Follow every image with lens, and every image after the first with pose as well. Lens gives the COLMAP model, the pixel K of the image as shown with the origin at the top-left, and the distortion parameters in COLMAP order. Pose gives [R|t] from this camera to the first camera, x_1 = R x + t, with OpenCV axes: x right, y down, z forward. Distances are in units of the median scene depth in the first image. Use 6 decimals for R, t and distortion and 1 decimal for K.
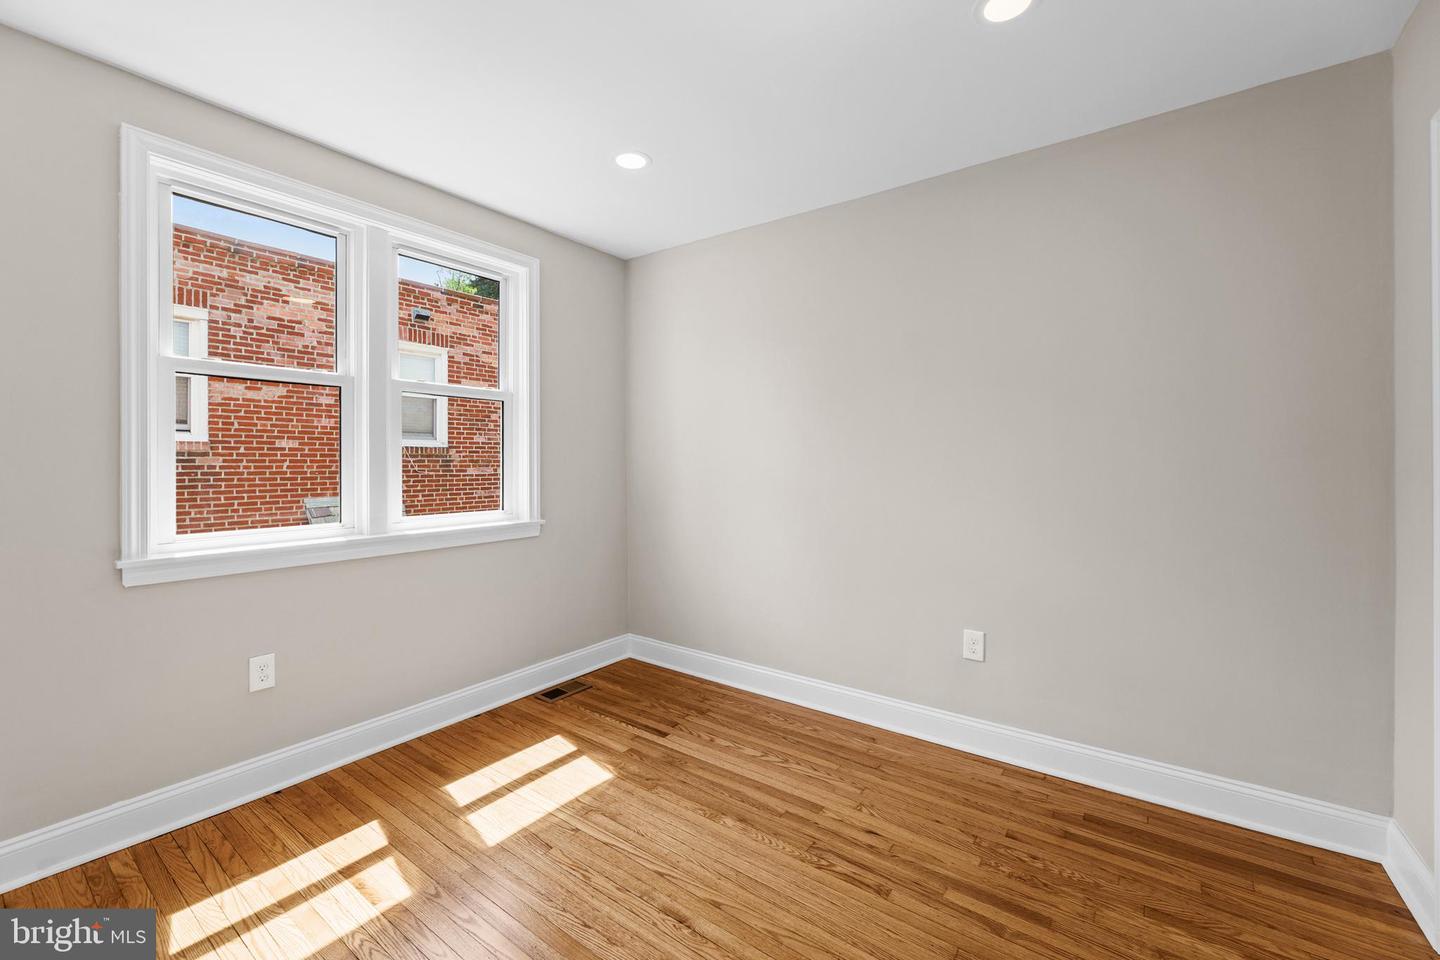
lens RADIAL K [[585.3, 0, 717.2], [0, 585.3, 470.2], [0, 0, 1]] dist [0.003523, -0.000194]
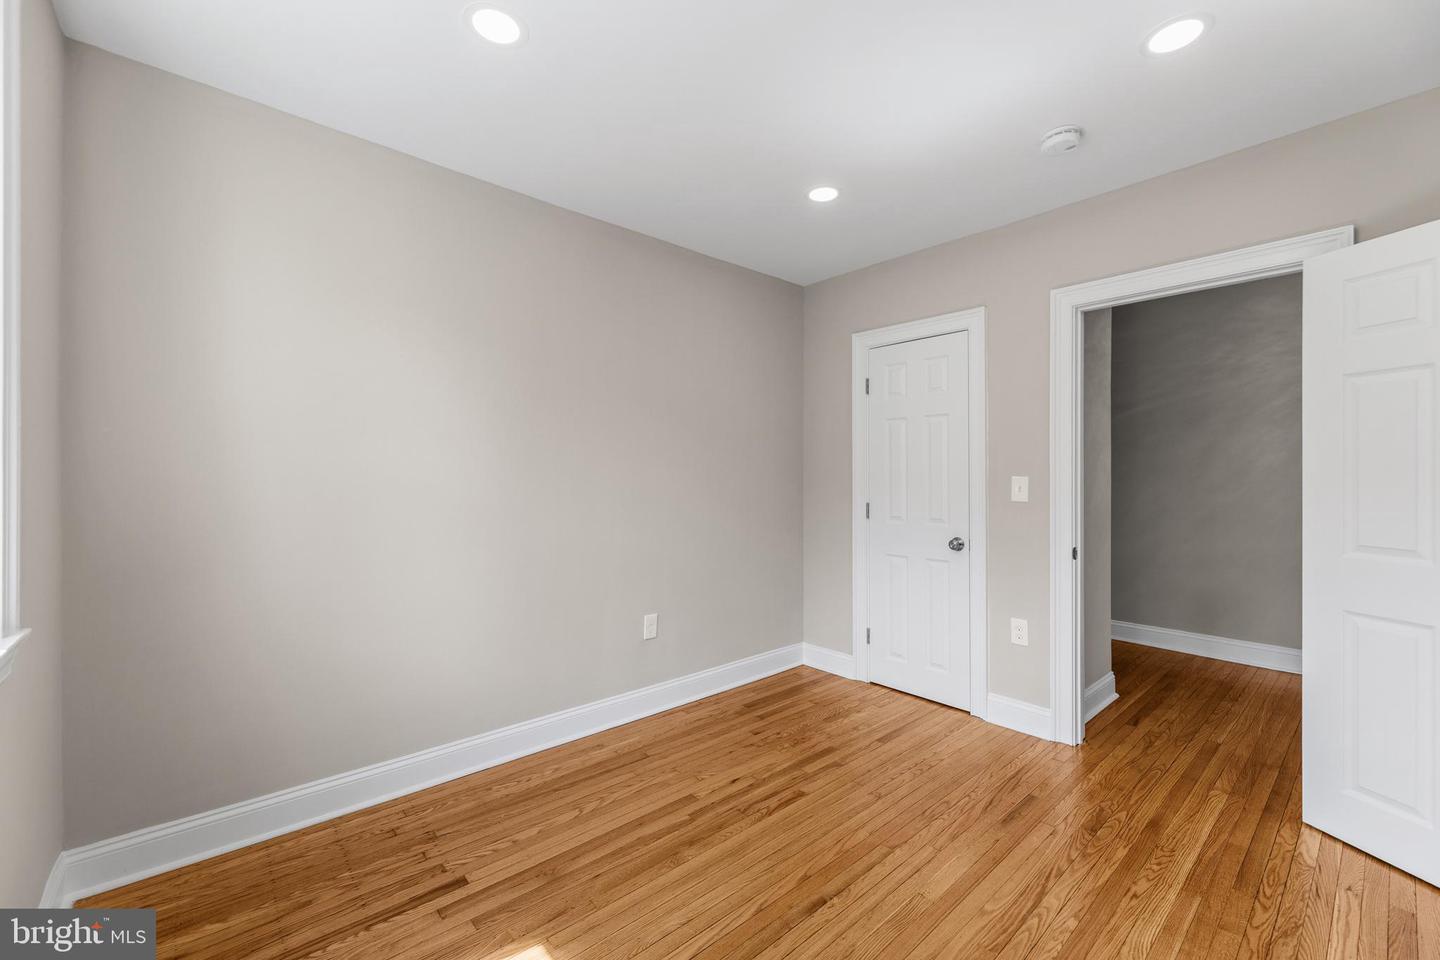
lens RADIAL K [[585.3, 0, 710.1], [0, 585.3, 475.7], [0, 0, 1]] dist [0.003523, -0.000194]
pose [[0.217916, 0.004146, 0.975959, -0.815634], [0.013015, 0.999890, -0.007154, -0.008414], [-0.975881, 0.014261, 0.217838, 0.671245]]
